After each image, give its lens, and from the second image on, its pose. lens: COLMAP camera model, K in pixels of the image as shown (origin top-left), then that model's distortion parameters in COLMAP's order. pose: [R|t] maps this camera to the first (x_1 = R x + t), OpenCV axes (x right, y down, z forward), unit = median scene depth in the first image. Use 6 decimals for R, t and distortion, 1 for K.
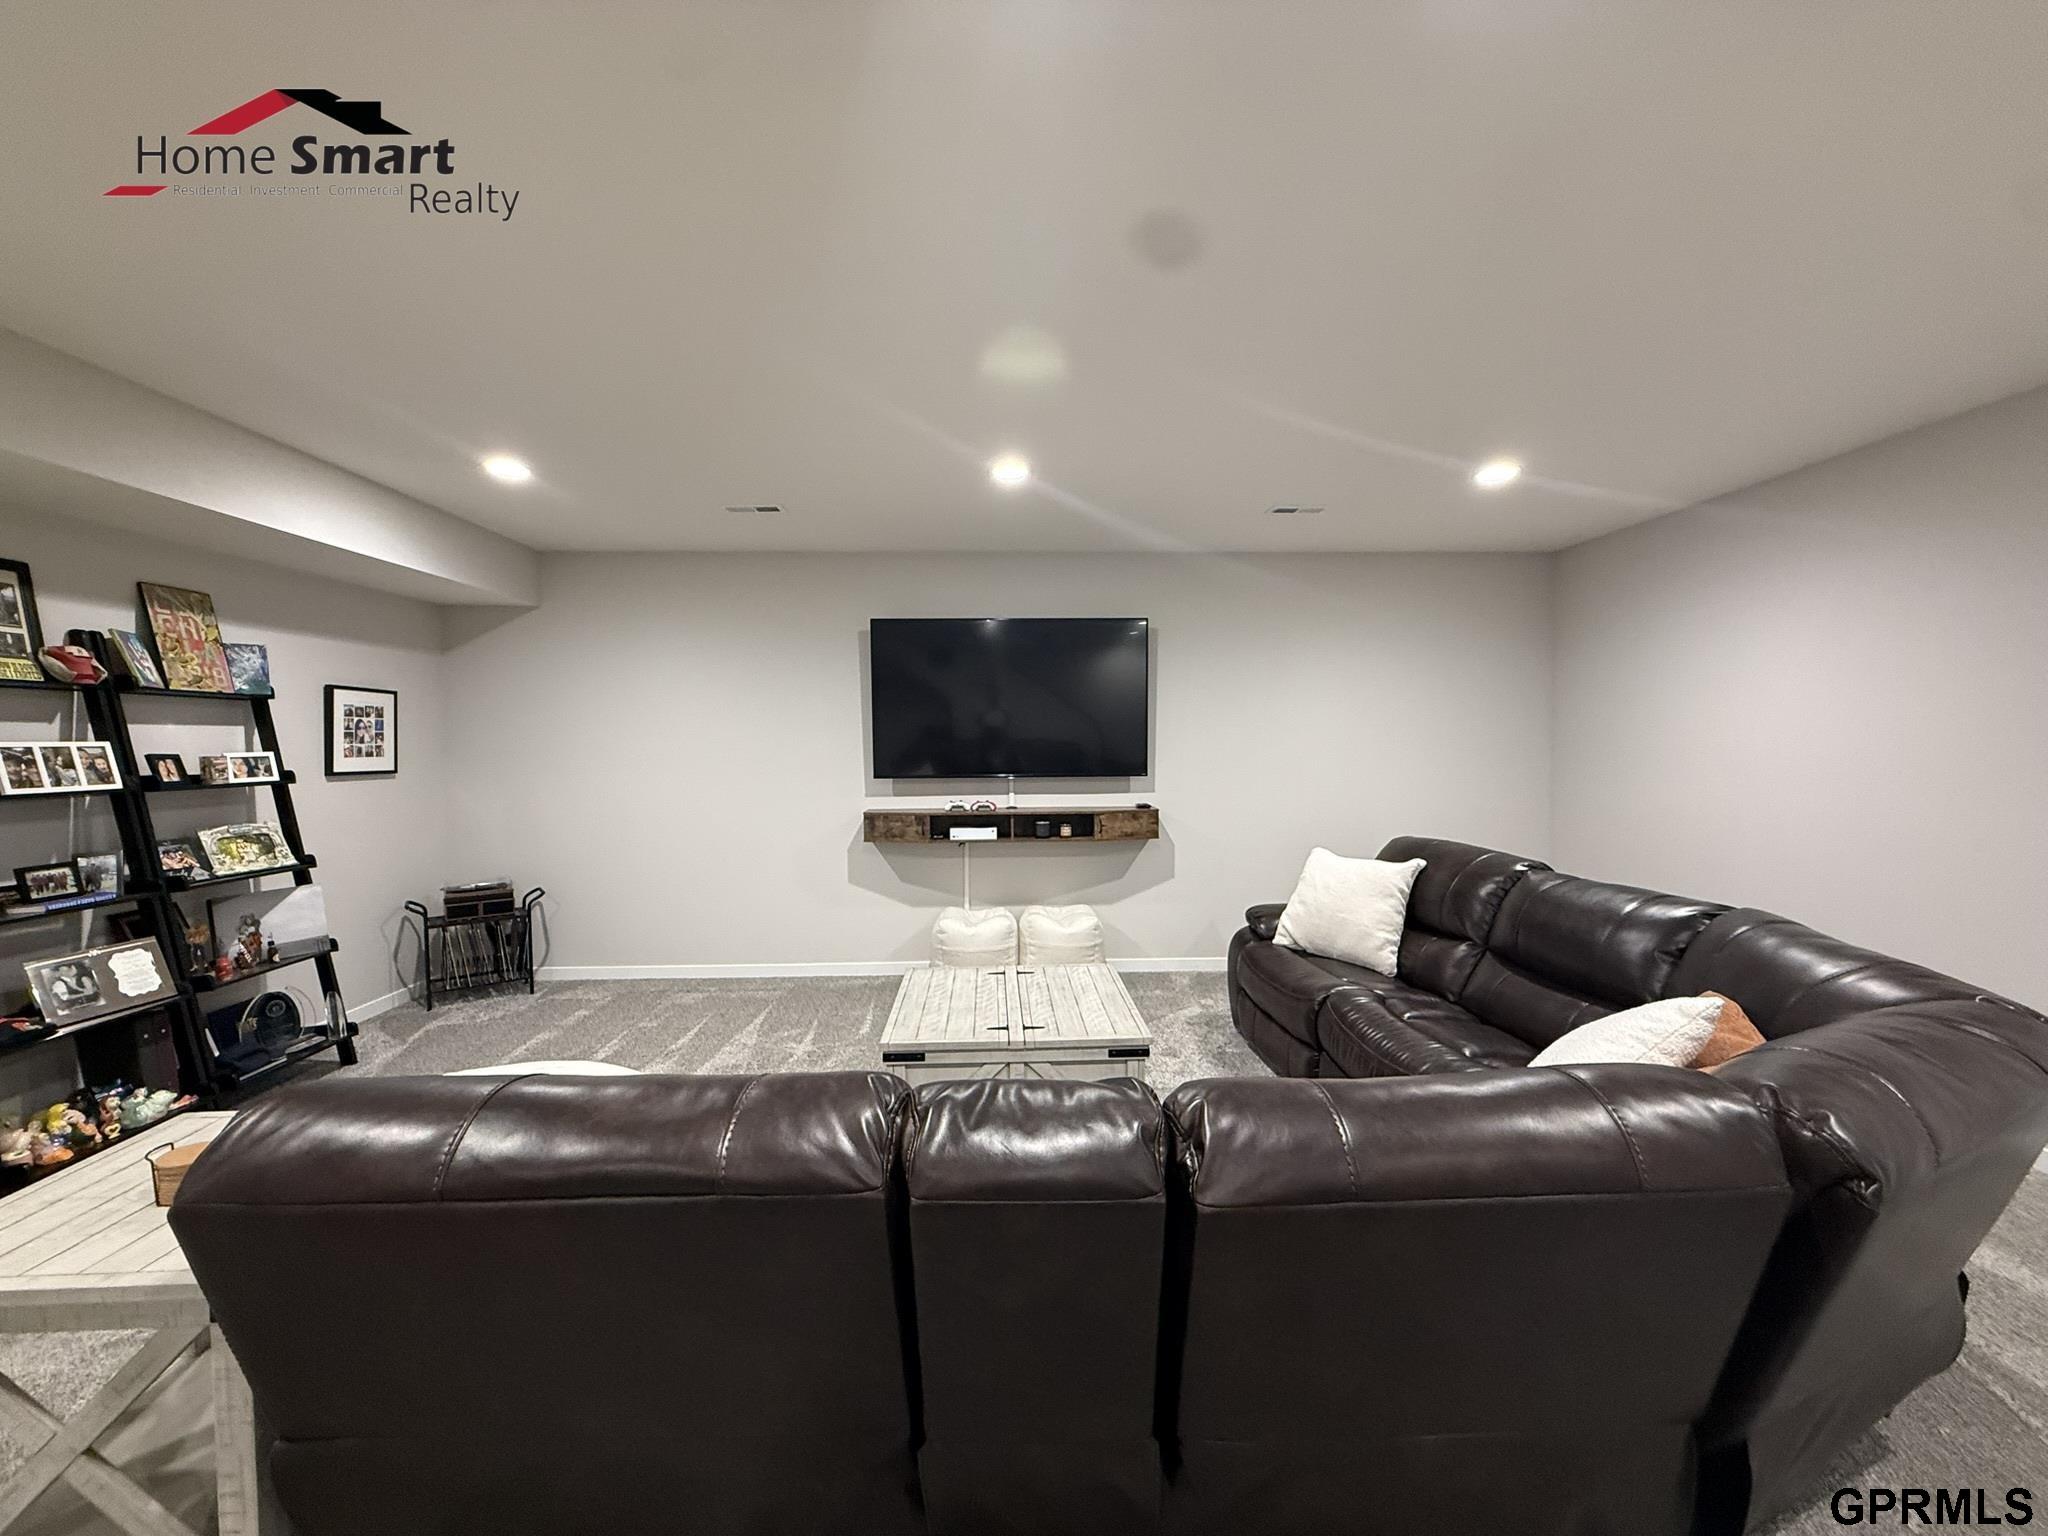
lens RADIAL K [[815.9, 0, 1014.7], [0, 815.9, 768.4], [0, 0, 1]] dist [0.000397, -0.000248]
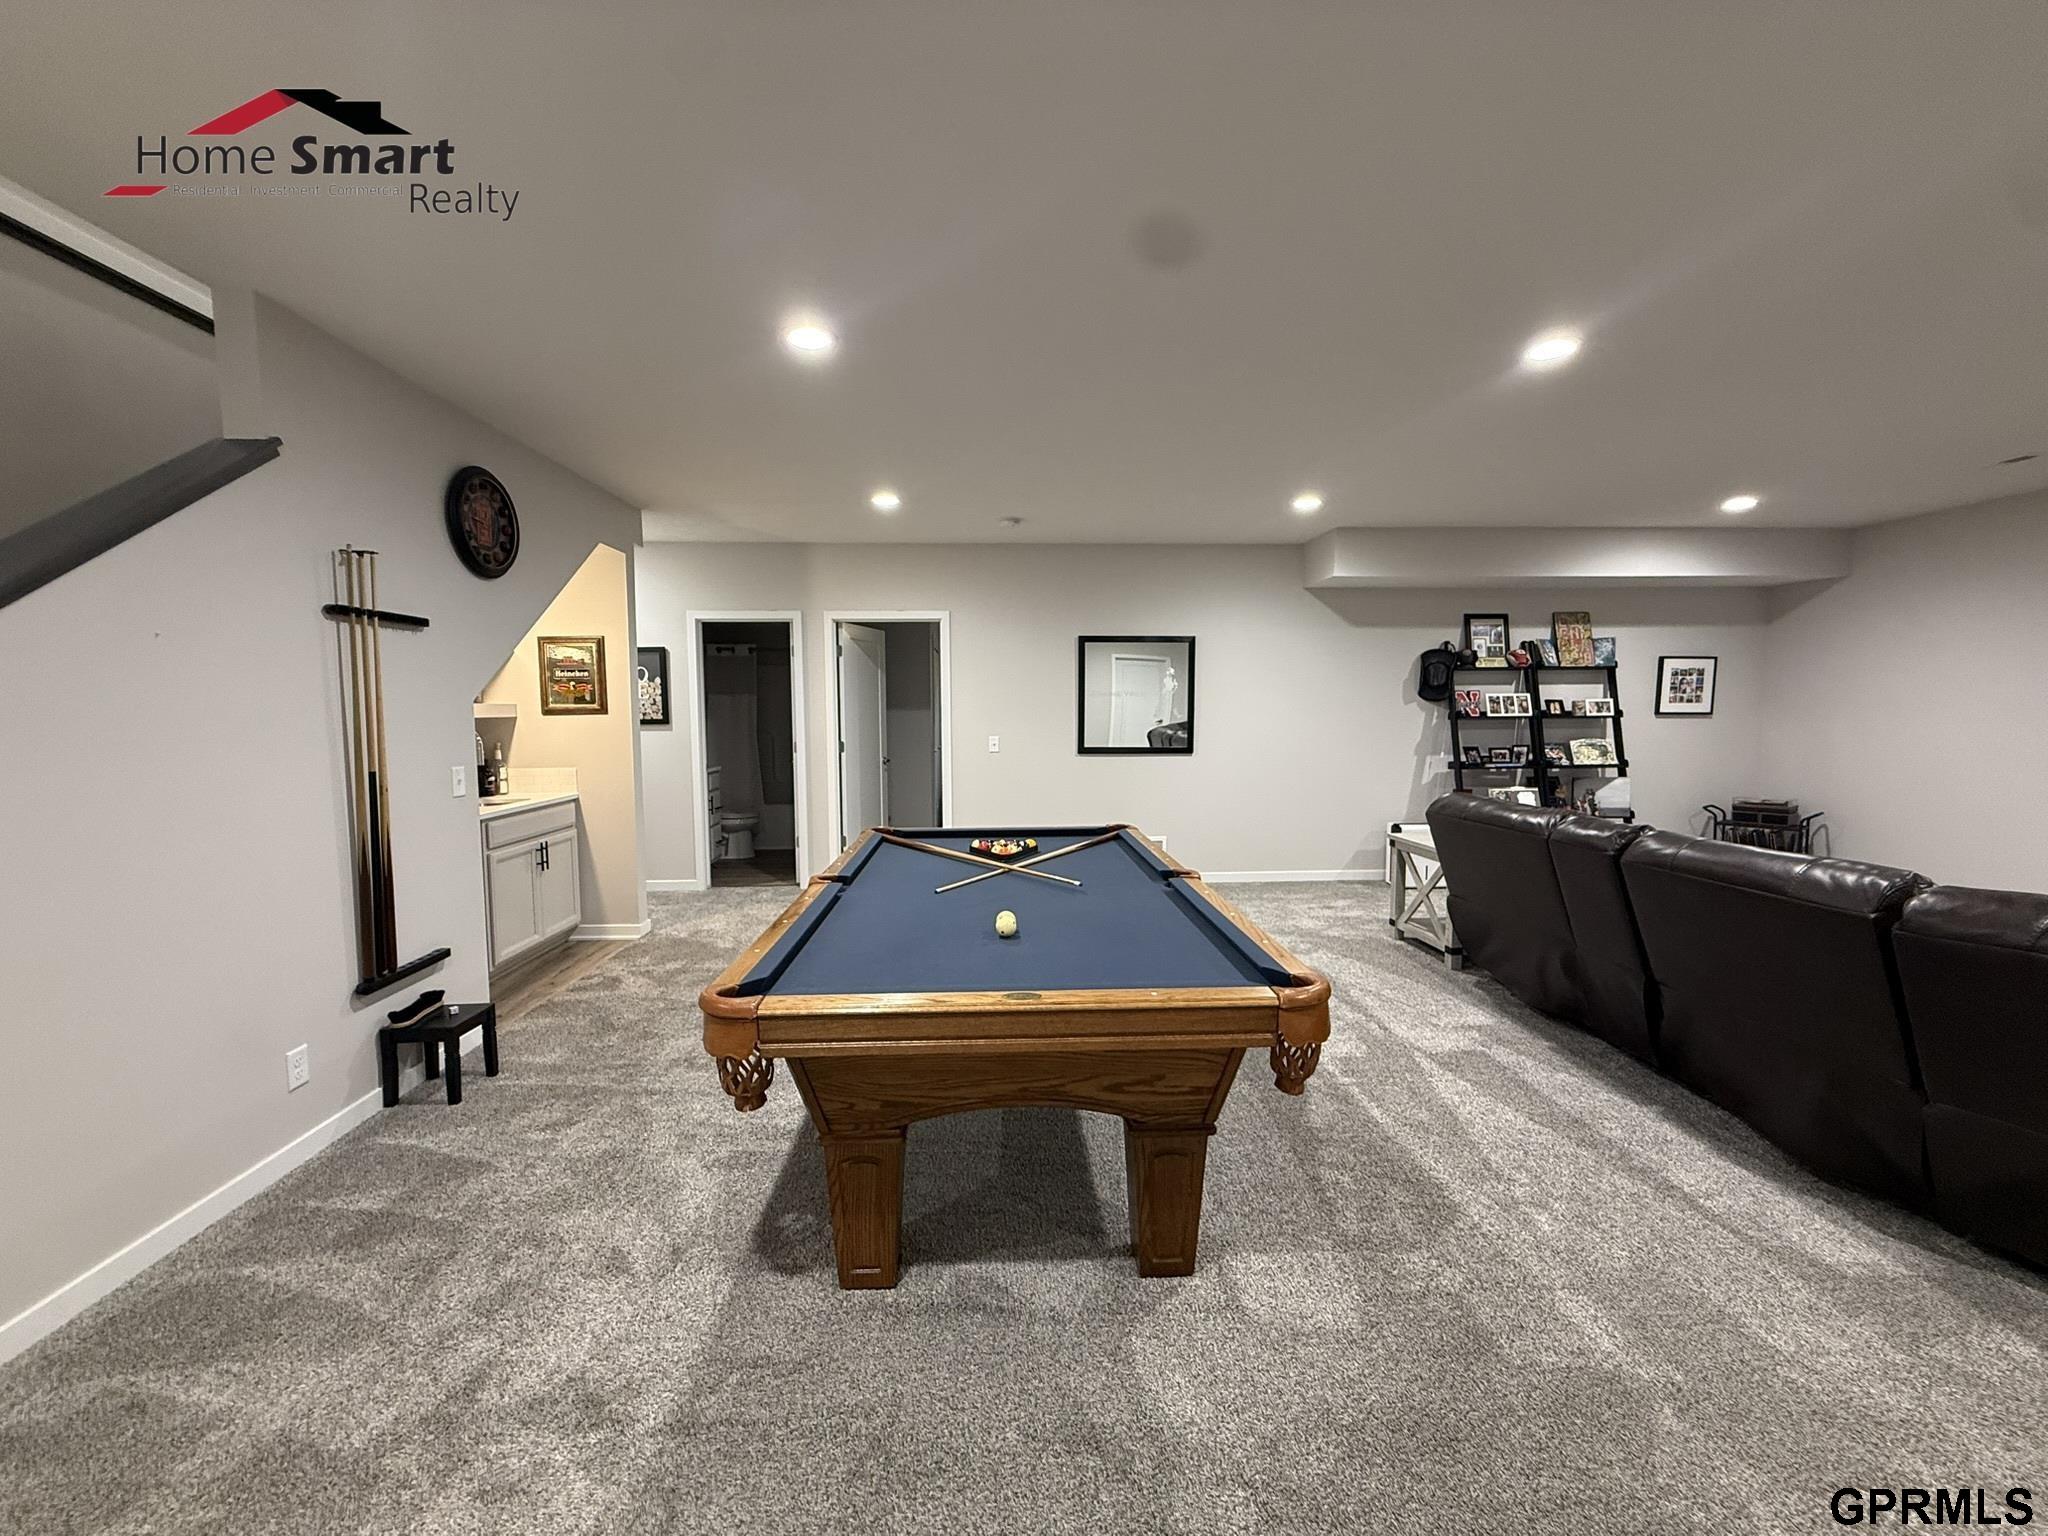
lens RADIAL K [[815.9, 0, 1026.3], [0, 815.9, 766.4], [0, 0, 1]] dist [0.000397, -0.000248]
pose [[0.021456, 0.080232, -0.996545, 0.831191], [-0.024517, 0.996517, 0.079702, 0.015779], [0.999469, 0.022722, 0.023348, -0.296166]]
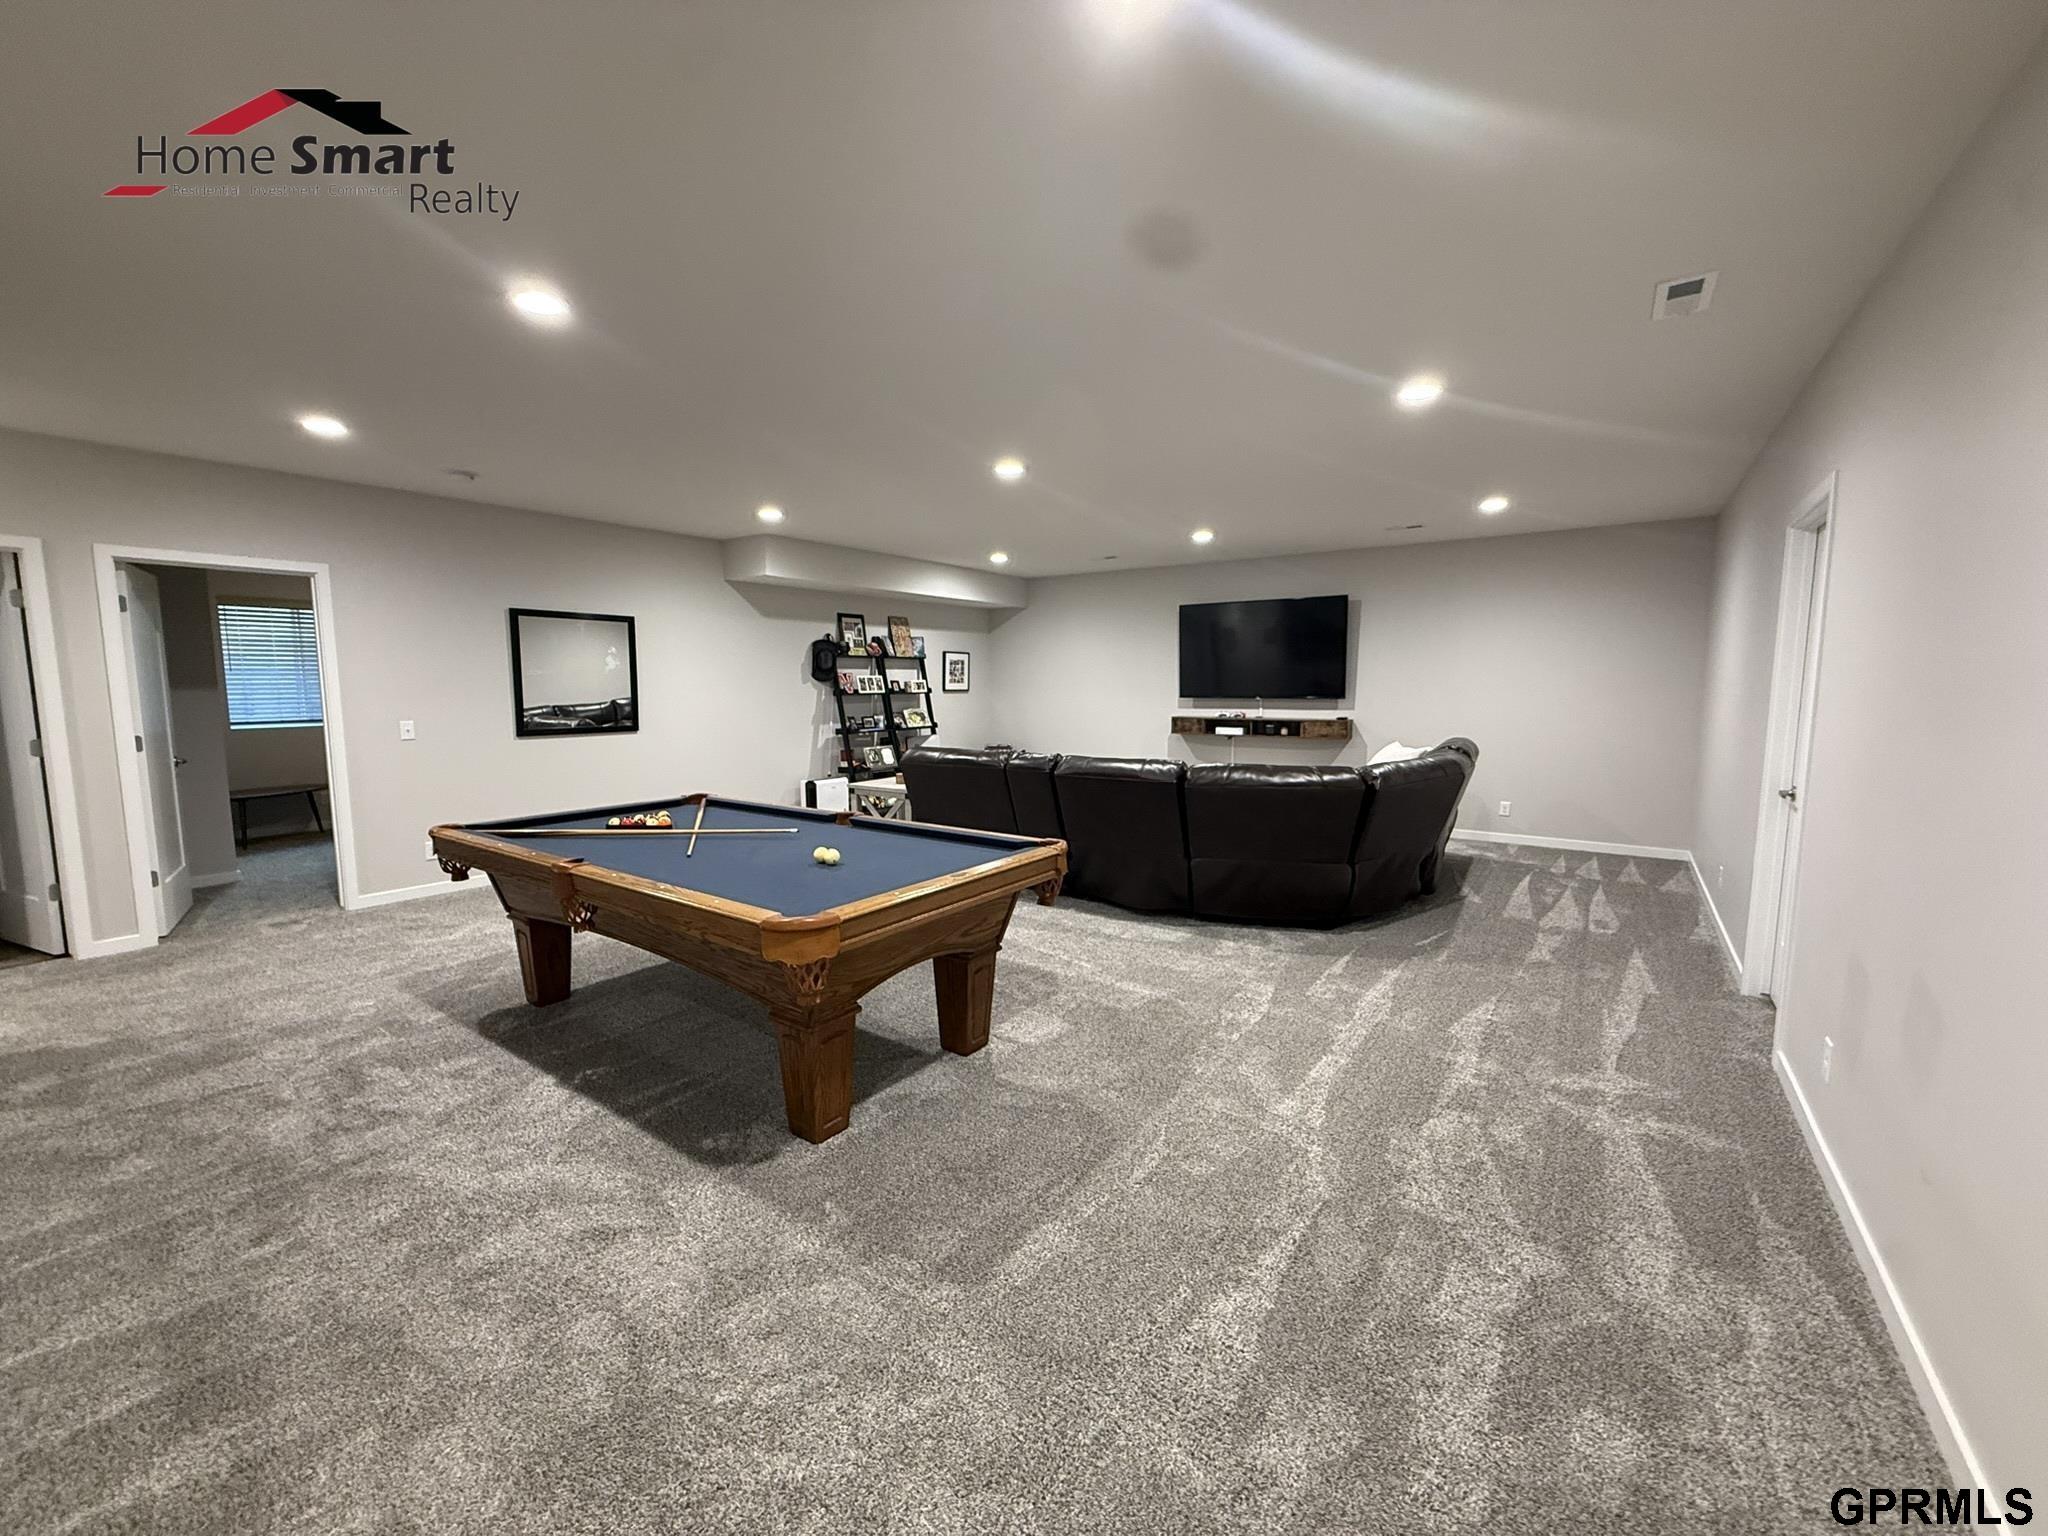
lens RADIAL K [[815.9, 0, 1018.5], [0, 815.9, 770.3], [0, 0, 1]] dist [0.000397, -0.000248]
pose [[0.799038, 0.070254, -0.597162, 0.842602], [-0.021521, 0.995856, 0.088362, 0.028269], [0.600895, -0.057753, 0.797239, -0.847657]]
